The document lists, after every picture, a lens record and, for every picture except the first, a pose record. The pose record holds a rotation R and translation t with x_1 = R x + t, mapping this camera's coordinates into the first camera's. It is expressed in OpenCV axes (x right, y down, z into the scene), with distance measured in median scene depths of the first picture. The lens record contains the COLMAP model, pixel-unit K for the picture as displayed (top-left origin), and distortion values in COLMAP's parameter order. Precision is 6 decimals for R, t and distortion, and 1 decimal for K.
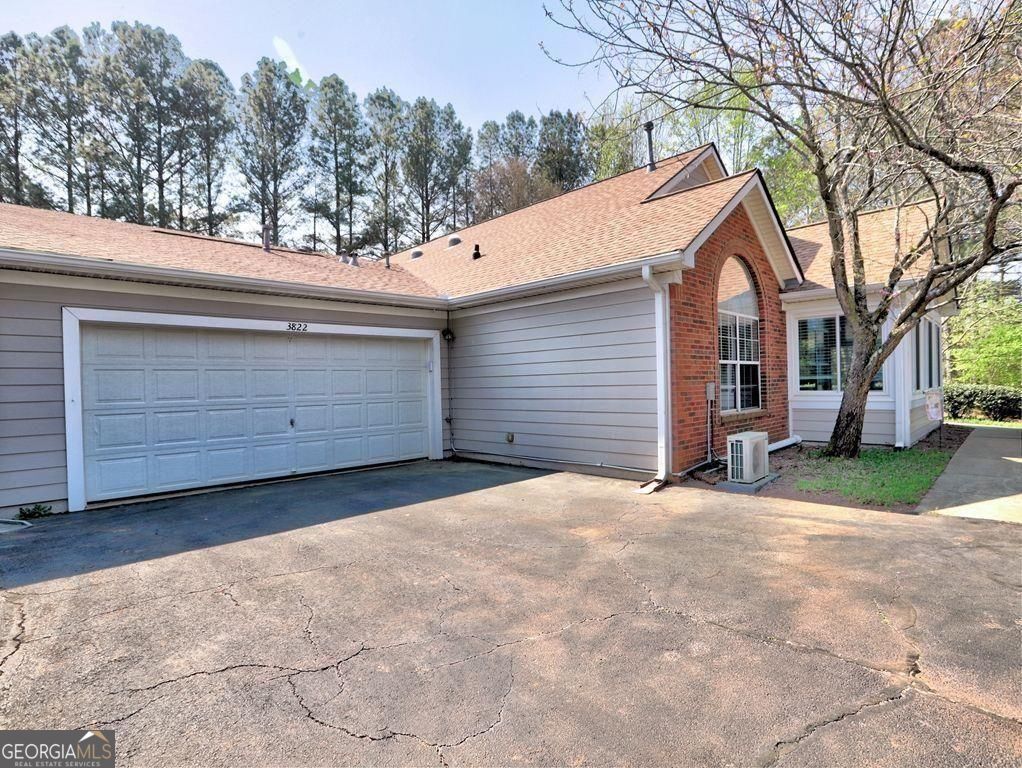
lens RADIAL K [[527.7, 0, 511.8], [0, 527.7, 384.4], [0, 0, 1]] dist [-0.050349, 0.016665]
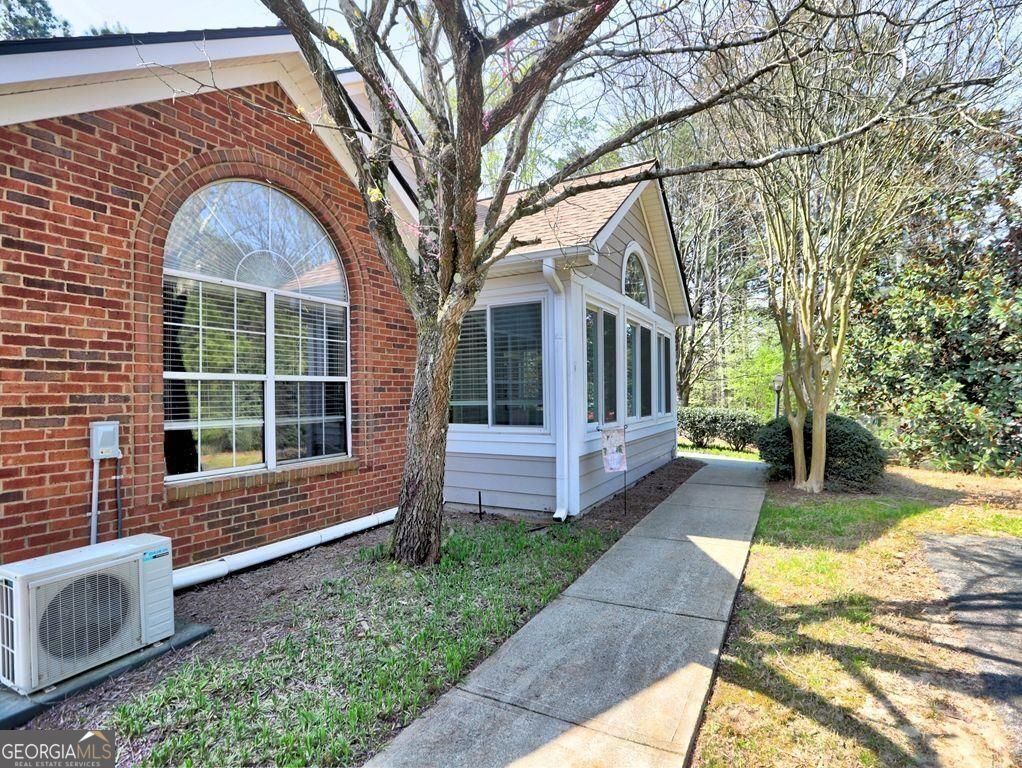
lens RADIAL K [[527.7, 0, 509.7], [0, 527.7, 389.0], [0, 0, 1]] dist [-0.050349, 0.016665]
pose [[0.955772, 0.015315, 0.293711, 0.486723], [-0.010069, 0.999762, -0.019367, -0.021413], [-0.293937, 0.015553, 0.955698, 0.387060]]
